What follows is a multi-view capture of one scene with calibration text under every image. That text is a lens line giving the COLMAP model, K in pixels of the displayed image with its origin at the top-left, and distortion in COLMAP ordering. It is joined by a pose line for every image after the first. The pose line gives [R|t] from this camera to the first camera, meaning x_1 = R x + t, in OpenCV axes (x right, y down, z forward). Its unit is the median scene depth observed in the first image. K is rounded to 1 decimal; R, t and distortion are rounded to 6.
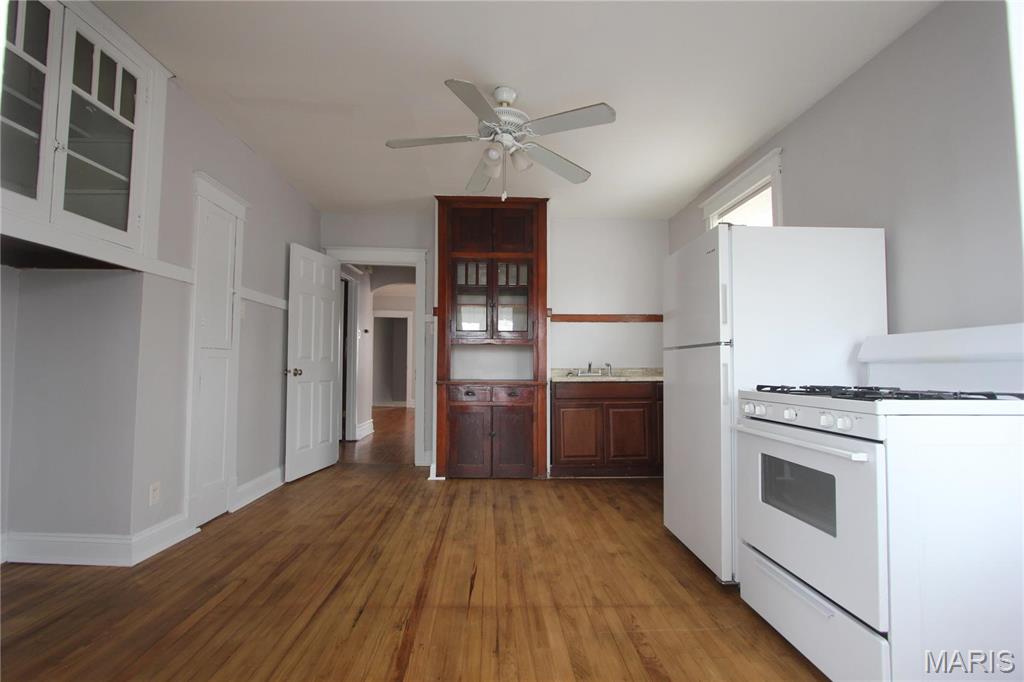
lens RADIAL K [[480.8, 0, 512.0], [0, 480.8, 341.0], [0, 0, 1]] dist [-0.001787, 0.000002]
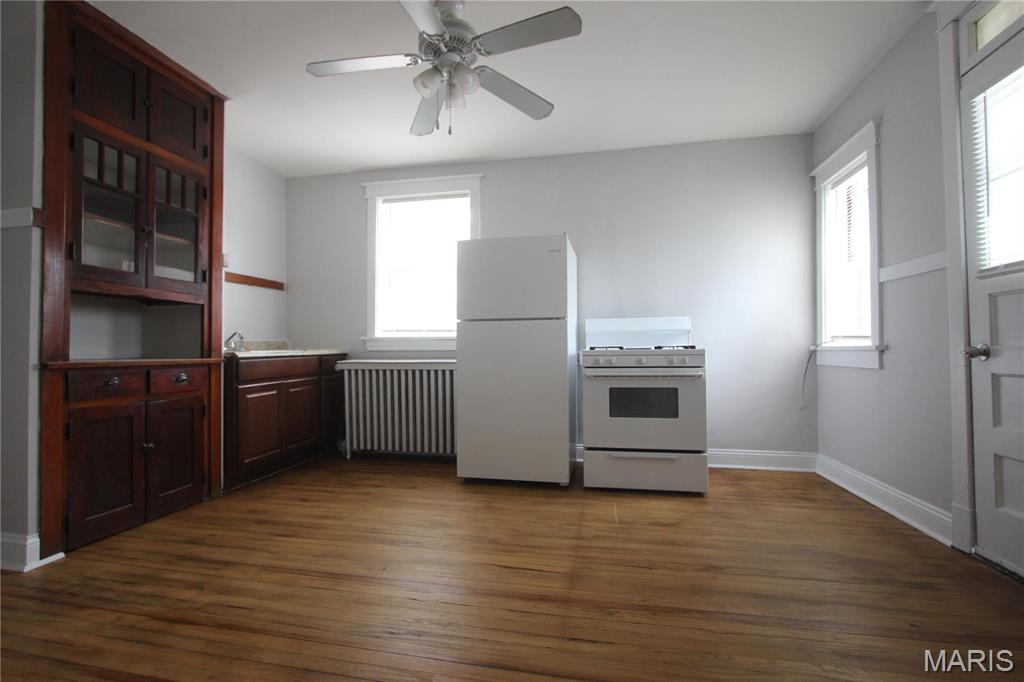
lens RADIAL K [[466.2, 0, 512.0], [0, 466.2, 341.0], [0, 0, 1]] dist [-0.017947, 0.000308]
pose [[0.235167, 0.008188, 0.971921, -0.882086], [-0.044713, 0.998997, 0.002402, 0.070563], [-0.970926, -0.044022, 0.235297, 0.779243]]
